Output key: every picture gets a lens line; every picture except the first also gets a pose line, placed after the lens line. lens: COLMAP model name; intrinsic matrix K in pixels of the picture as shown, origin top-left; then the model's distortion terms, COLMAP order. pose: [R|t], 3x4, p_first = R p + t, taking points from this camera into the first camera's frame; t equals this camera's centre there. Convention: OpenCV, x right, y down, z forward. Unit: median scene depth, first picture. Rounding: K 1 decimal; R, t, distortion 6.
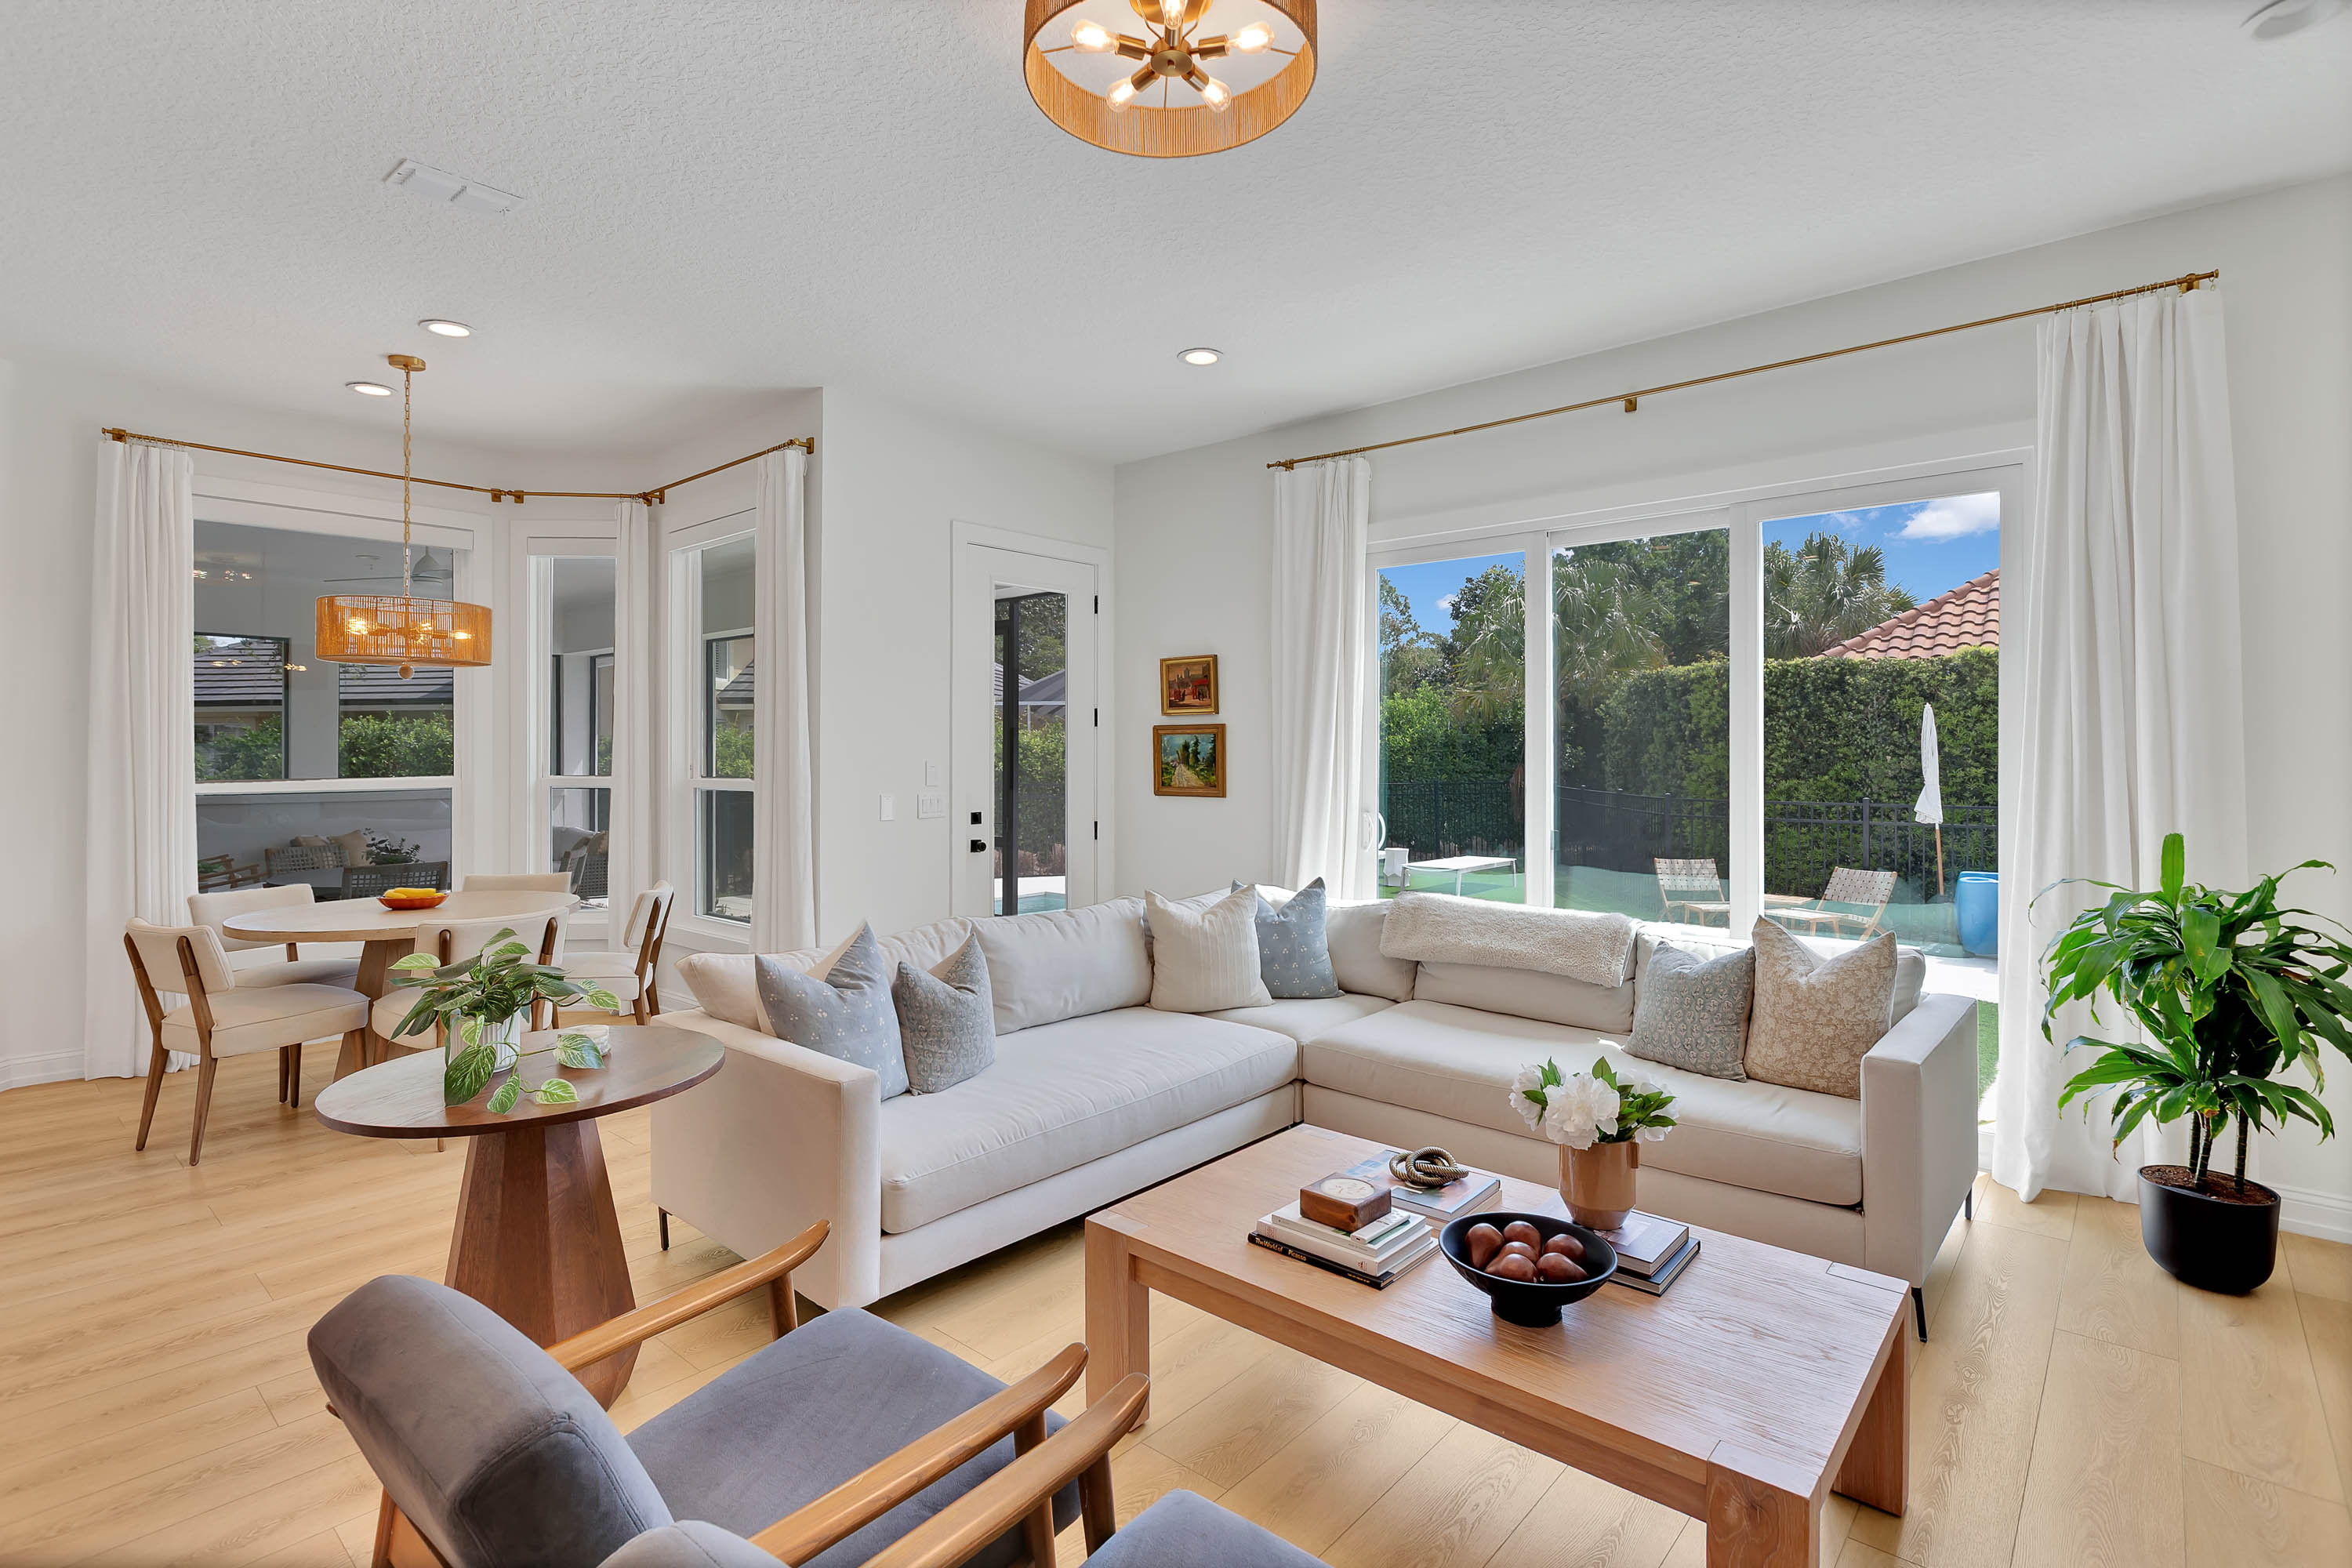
lens RADIAL K [[1129.1, 0, 1160.3], [0, 1129.1, 749.6], [0, 0, 1]] dist [-0.006428, -0.000110]
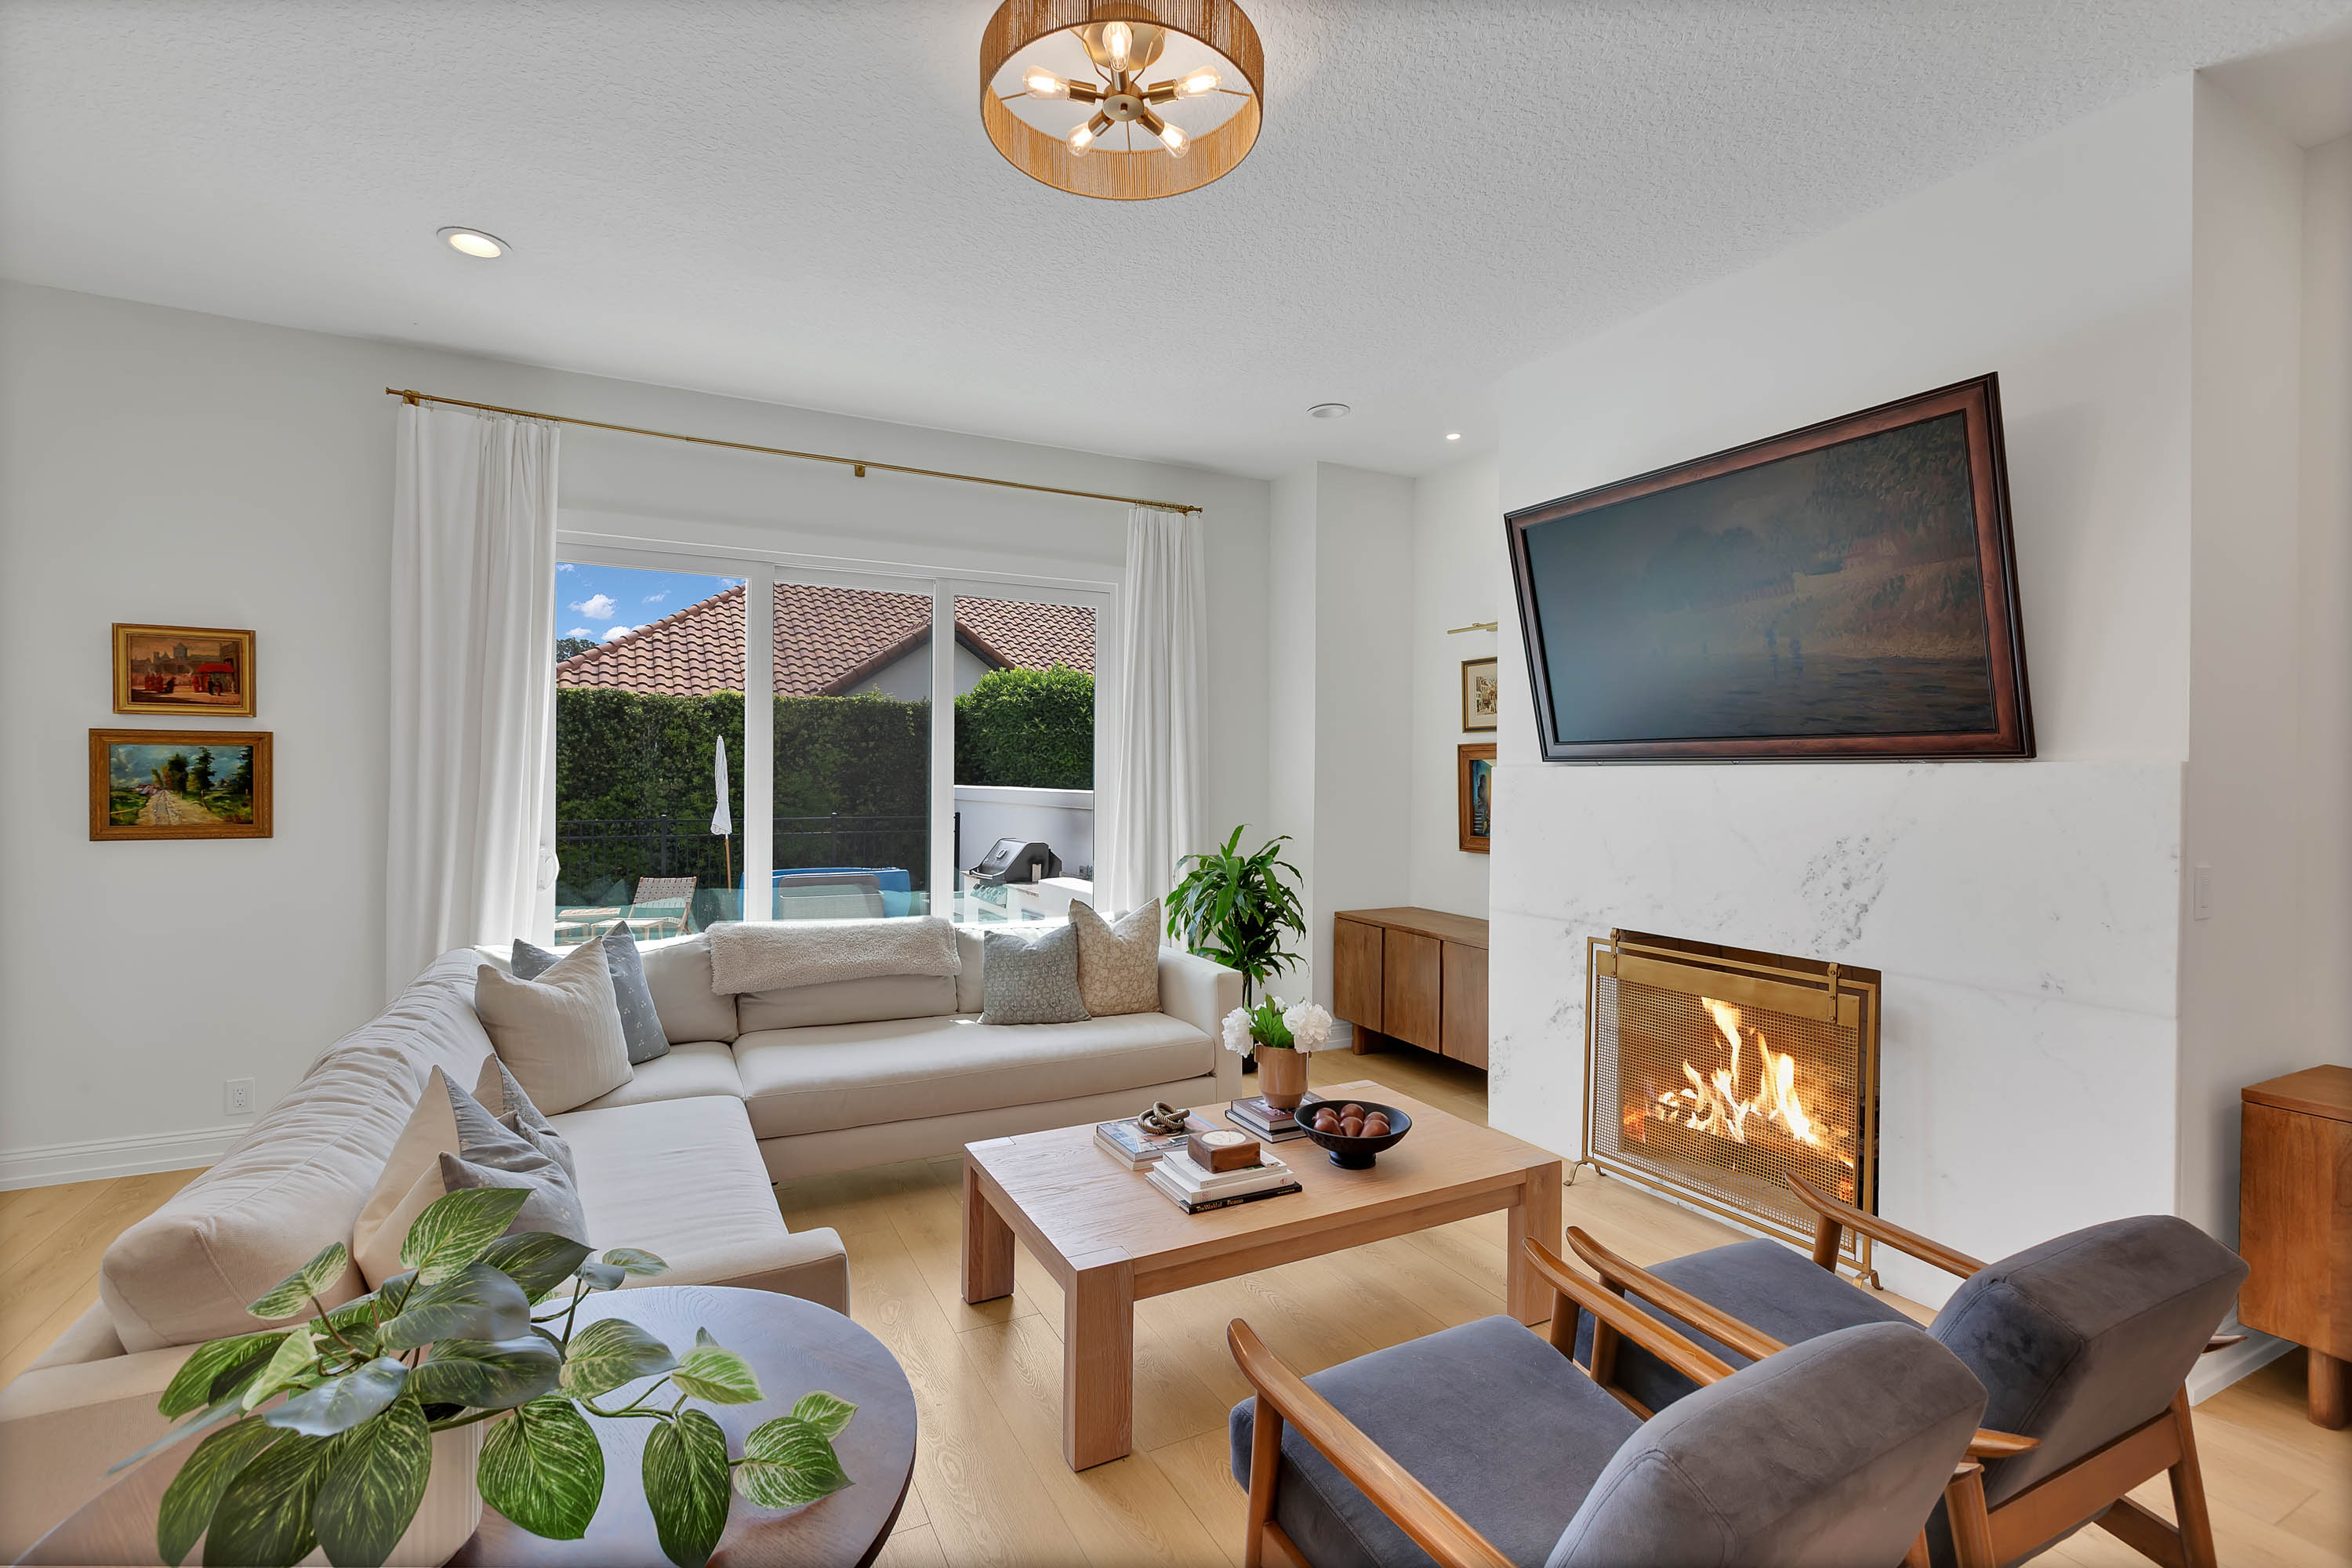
lens RADIAL K [[1047.2, 0, 1176.0], [0, 1047.2, 784.0], [0, 0, 1]] dist [-0.000144, -0.000568]
pose [[0.353948, -0.002007, 0.935263, -0.417939], [-0.009839, 0.999934, 0.005870, -0.000154], [-0.935213, -0.011280, 0.353905, 0.299037]]
